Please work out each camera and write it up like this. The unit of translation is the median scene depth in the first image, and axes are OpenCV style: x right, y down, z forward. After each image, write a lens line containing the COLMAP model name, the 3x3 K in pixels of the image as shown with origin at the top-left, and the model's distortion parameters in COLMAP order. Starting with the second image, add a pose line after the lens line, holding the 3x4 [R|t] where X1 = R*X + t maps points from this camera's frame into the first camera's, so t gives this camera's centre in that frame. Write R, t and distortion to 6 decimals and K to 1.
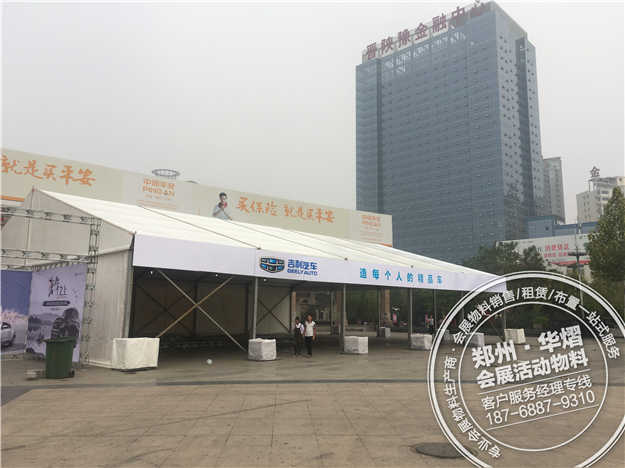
lens RADIAL K [[530.1, 0, 312.5], [0, 530.1, 234.0], [0, 0, 1]] dist [0.081809, -0.087768]
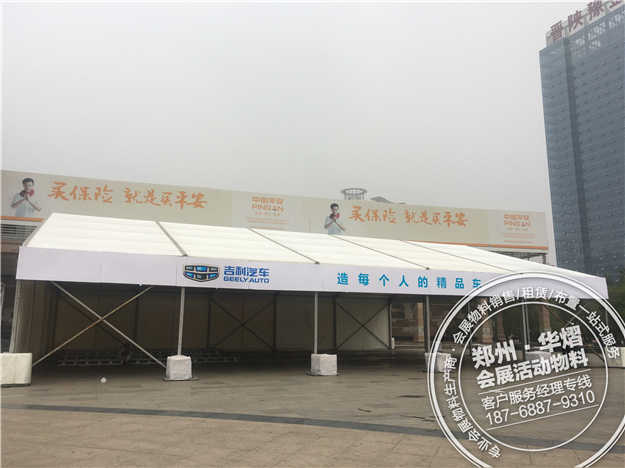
lens RADIAL K [[530.1, 0, 312.5], [0, 530.1, 234.0], [0, 0, 1]] dist [0.081809, -0.087768]
pose [[0.926054, -0.069976, -0.370846, 0.213857], [0.059925, 0.997457, -0.038574, 0.018895], [0.372602, 0.013499, 0.927893, 0.114579]]
